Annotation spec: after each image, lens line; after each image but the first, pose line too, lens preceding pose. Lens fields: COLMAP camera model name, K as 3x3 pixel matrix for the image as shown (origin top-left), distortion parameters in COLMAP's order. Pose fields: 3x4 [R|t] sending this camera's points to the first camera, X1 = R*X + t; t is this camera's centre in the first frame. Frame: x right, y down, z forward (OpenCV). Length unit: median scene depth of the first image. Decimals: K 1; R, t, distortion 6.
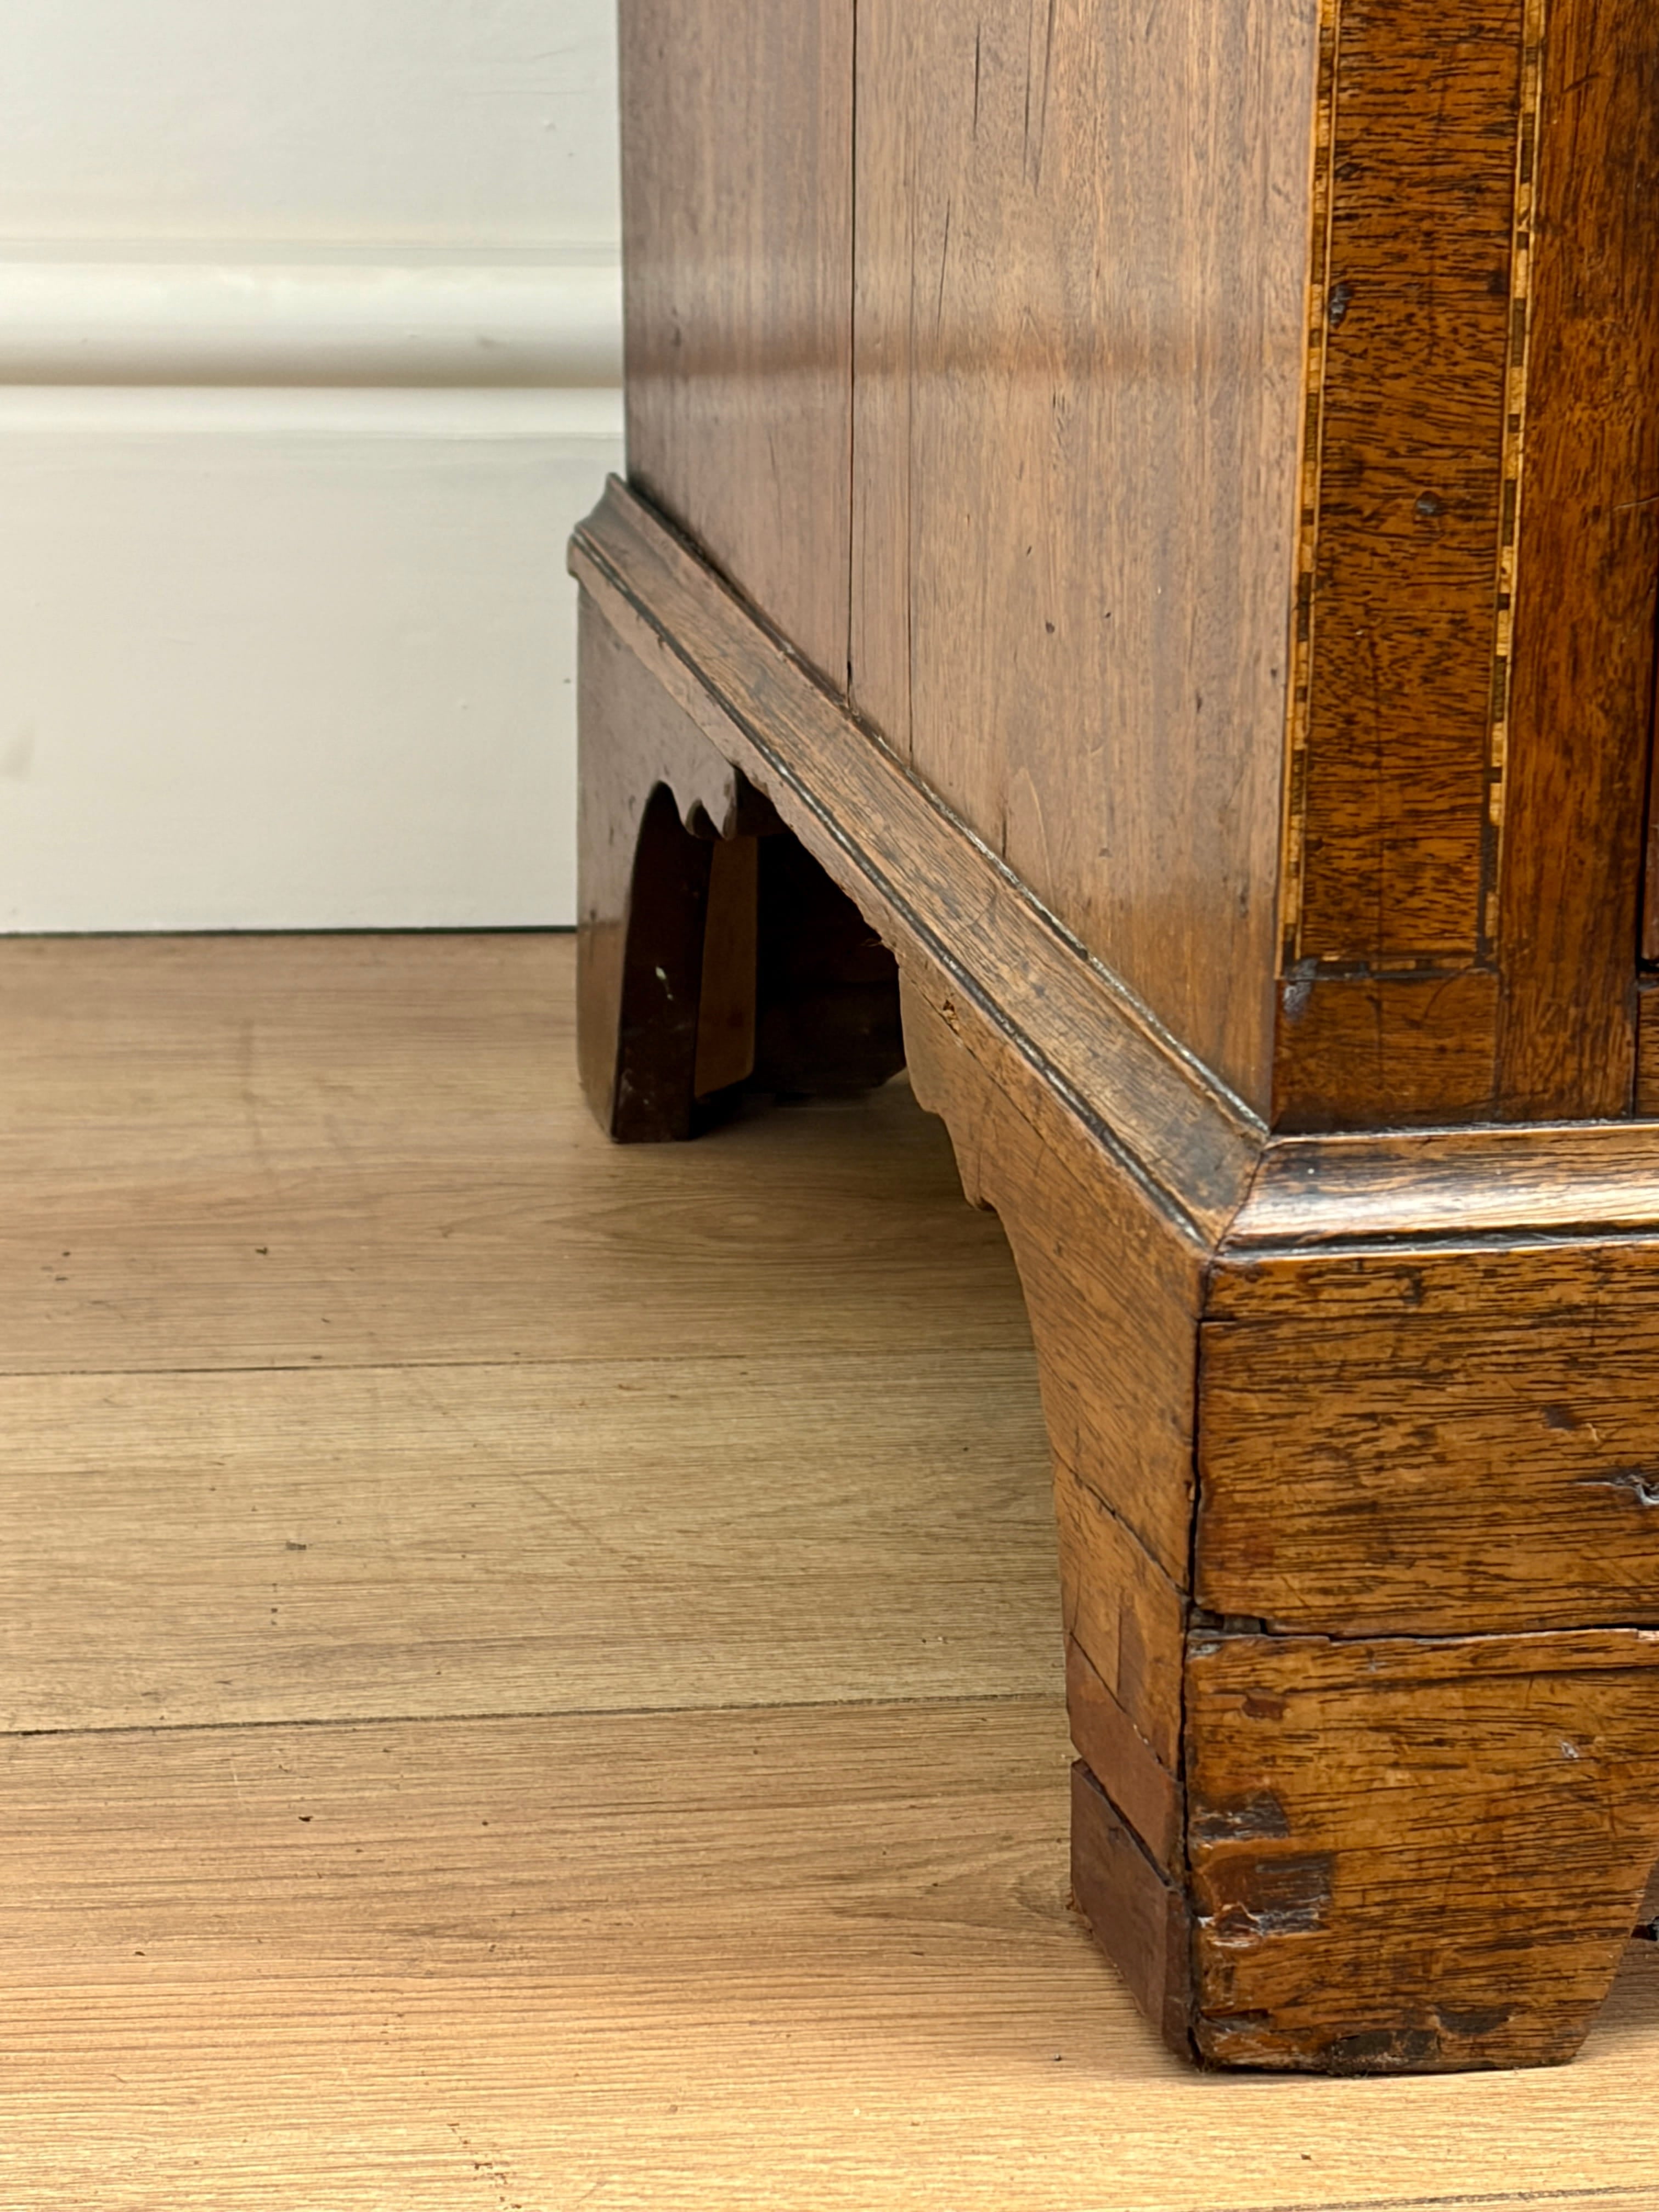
lens RADIAL K [[5923.8, 0, 812.5], [0, 5923.8, 1104.0], [0, 0, 1]] dist [0.181480, 0.000000]
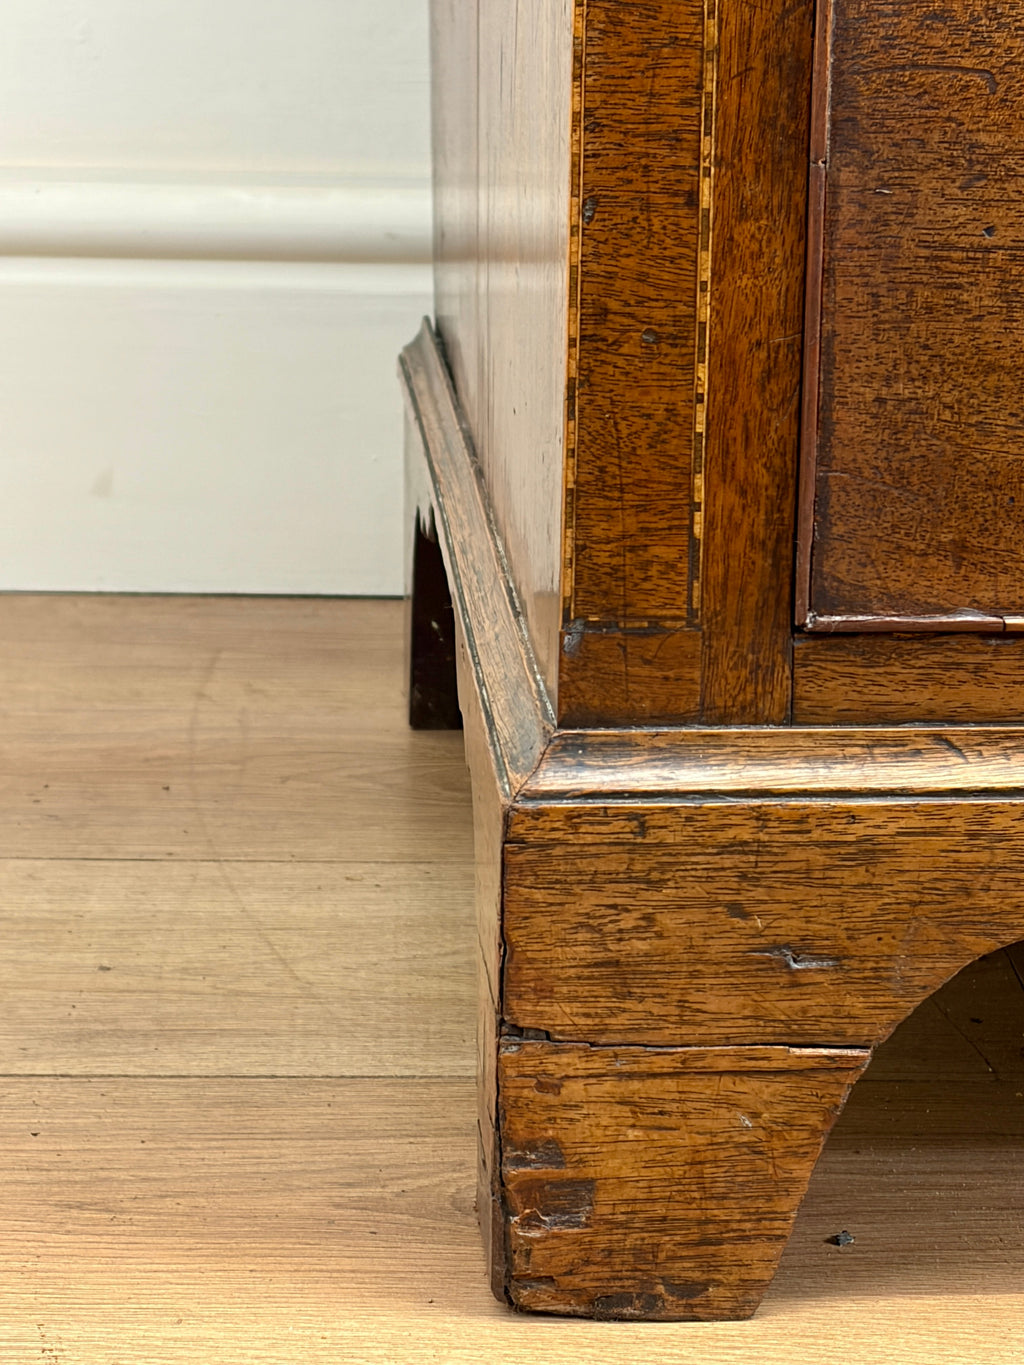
lens RADIAL K [[3655.5, 0, 514.7], [0, 3655.5, 681.7], [0, 0, 1]] dist [0.181480, 0.000000]
pose [[0.992059, 0.028135, -0.122587, 0.184854], [-0.029272, 0.999544, -0.007478, 0.000314], [0.122321, 0.011007, 0.992430, 0.019810]]
